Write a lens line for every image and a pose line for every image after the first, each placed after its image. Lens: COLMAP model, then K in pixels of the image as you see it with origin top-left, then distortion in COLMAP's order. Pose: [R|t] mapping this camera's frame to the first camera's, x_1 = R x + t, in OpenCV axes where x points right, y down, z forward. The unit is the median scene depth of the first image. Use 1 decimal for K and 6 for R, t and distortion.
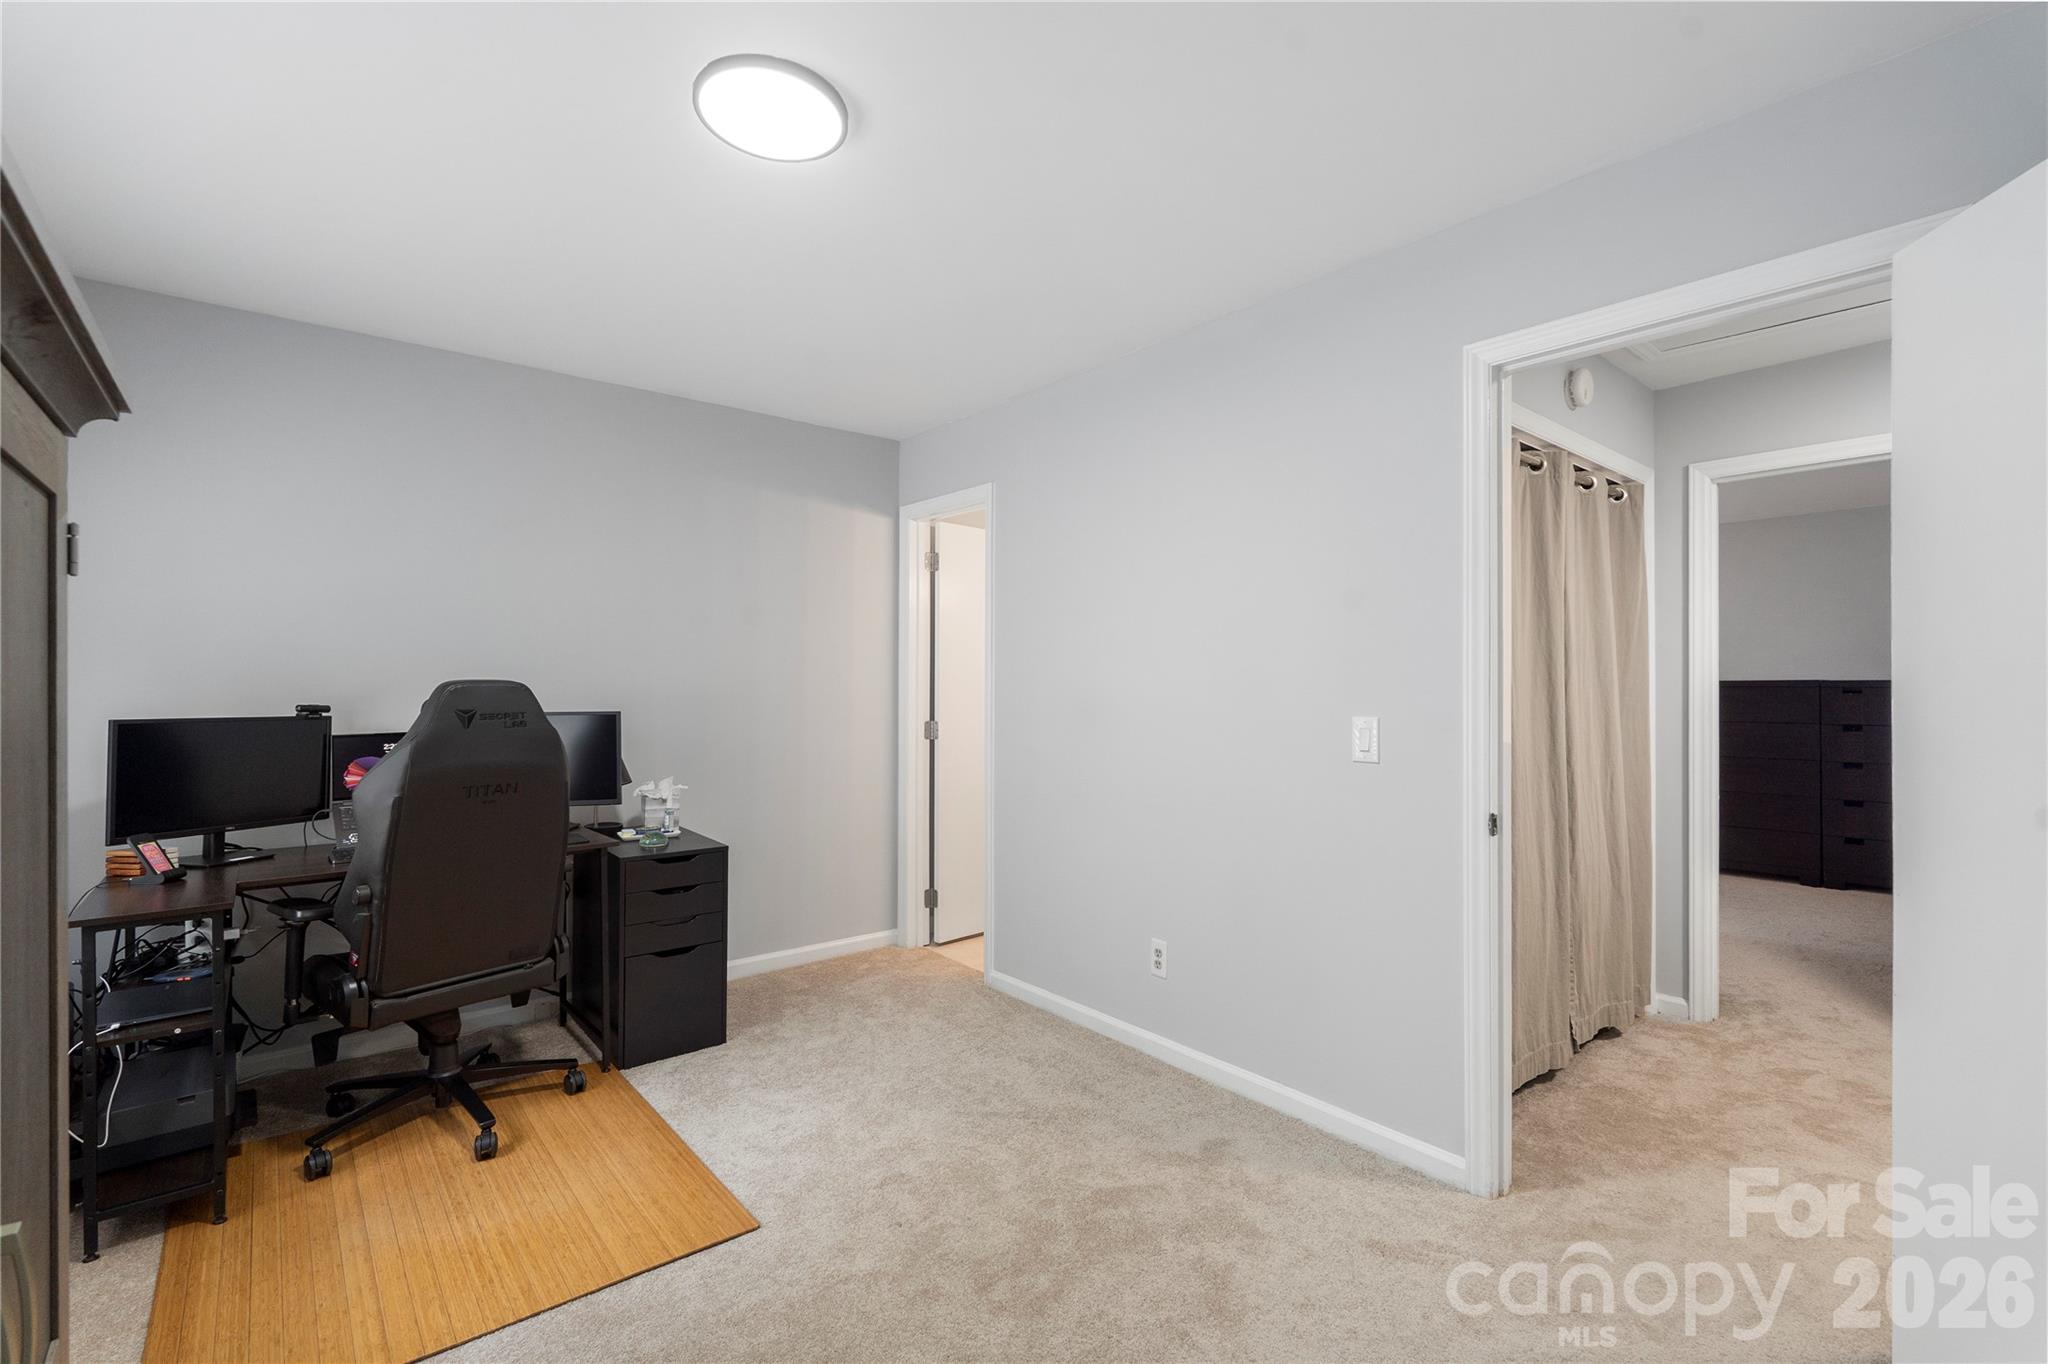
lens RADIAL K [[906.4, 0, 1027.8], [0, 906.4, 684.6], [0, 0, 1]] dist [-0.002565, -0.000392]
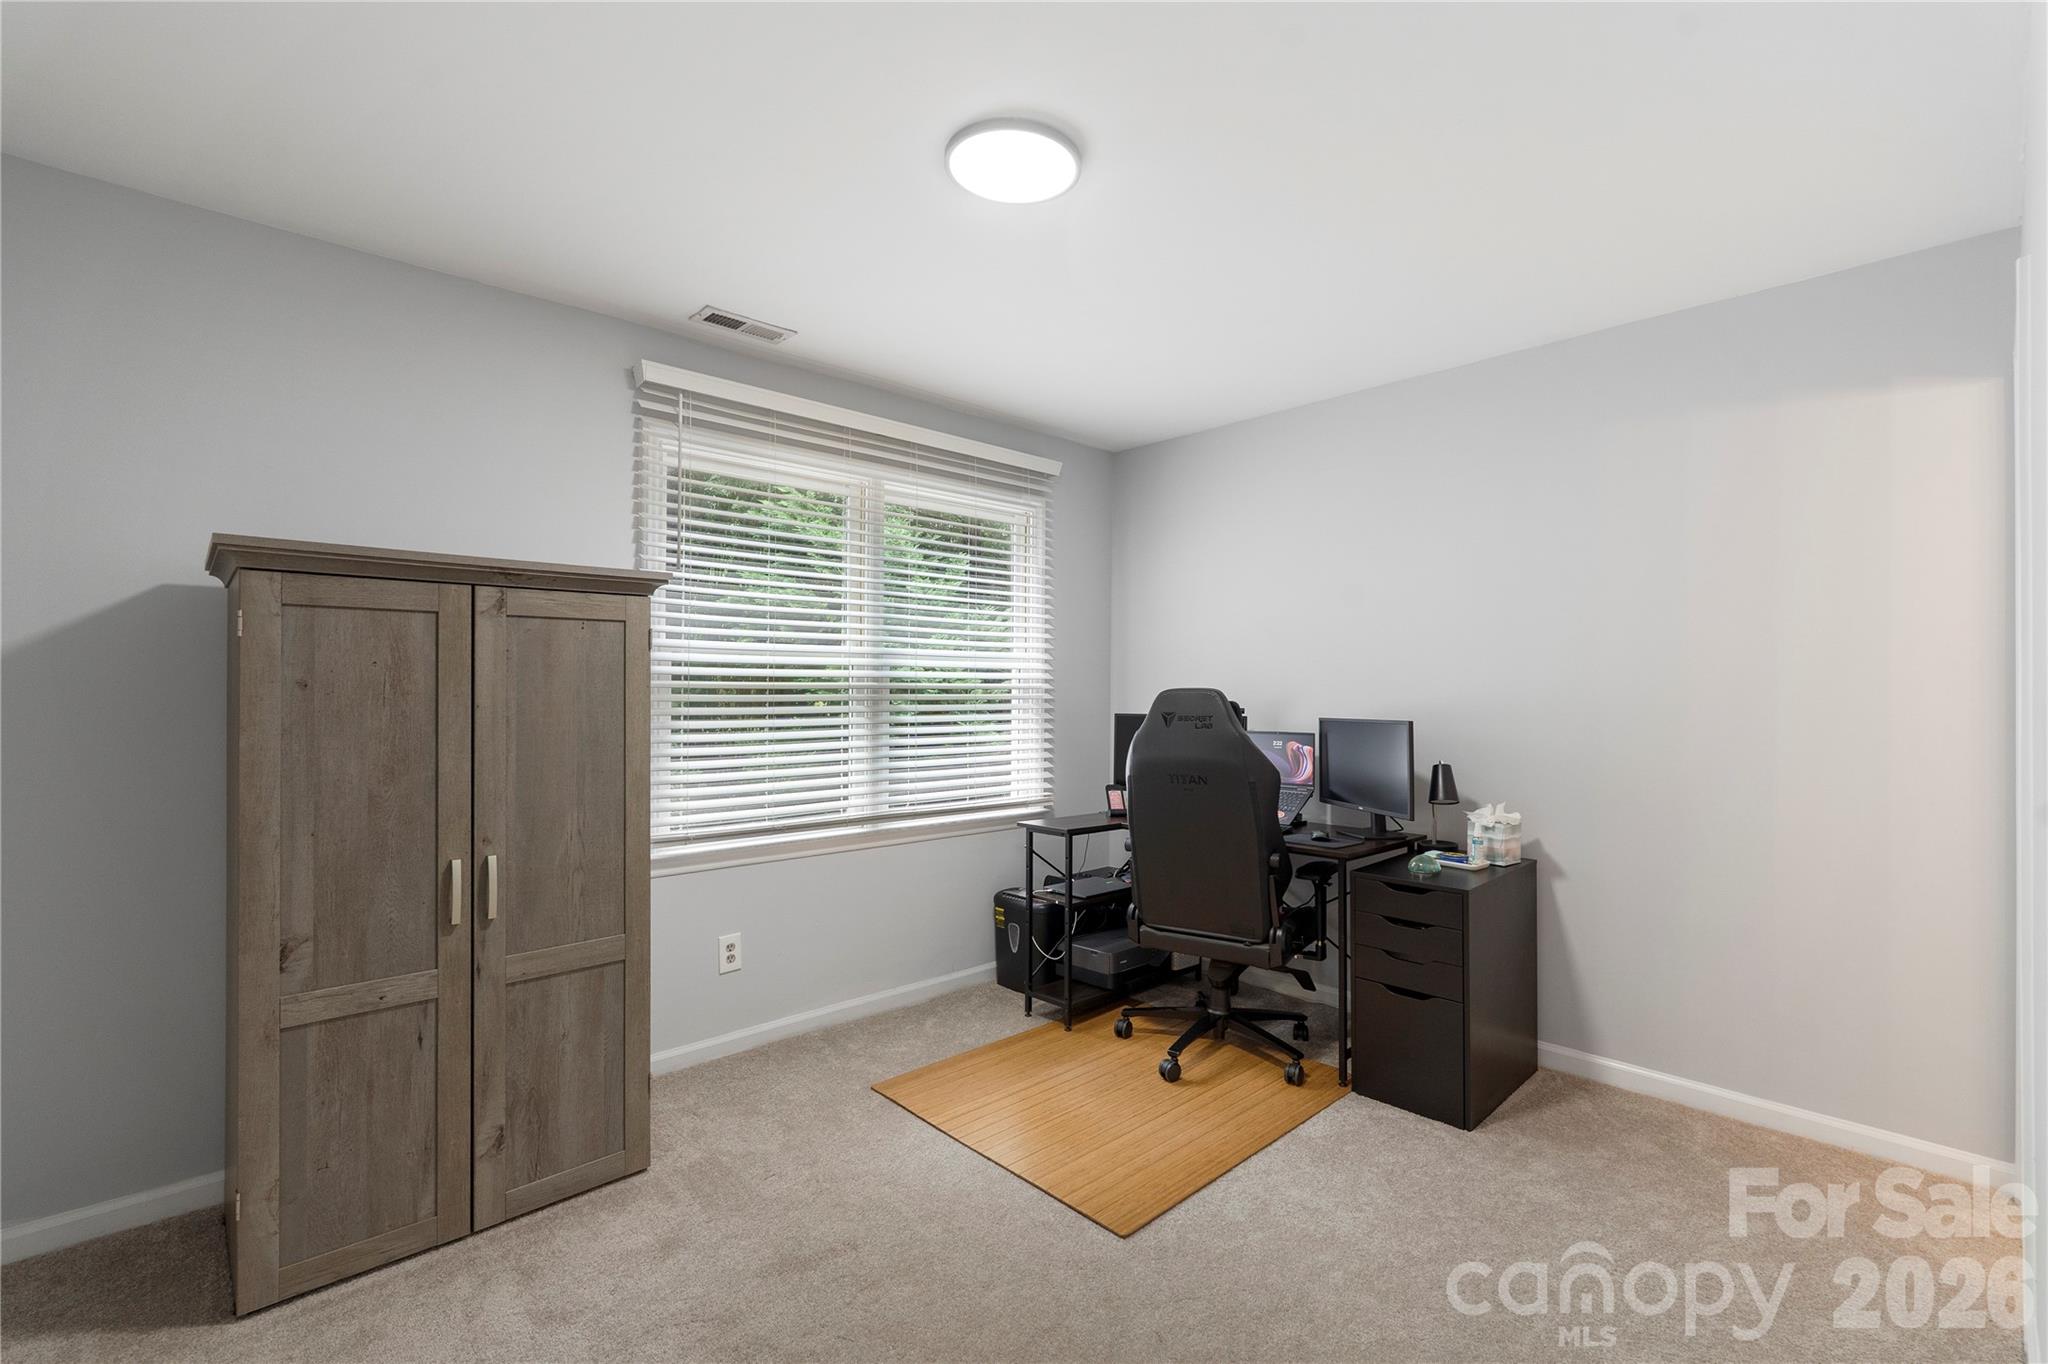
lens RADIAL K [[912.3, 0, 1026.1], [0, 912.3, 672.7], [0, 0, 1]] dist [0.000560, -0.000099]
pose [[0.053126, -0.021829, -0.998349, 0.524109], [0.000667, 0.999762, -0.021825, 0.000377], [0.998588, 0.000494, 0.053128, 0.614647]]
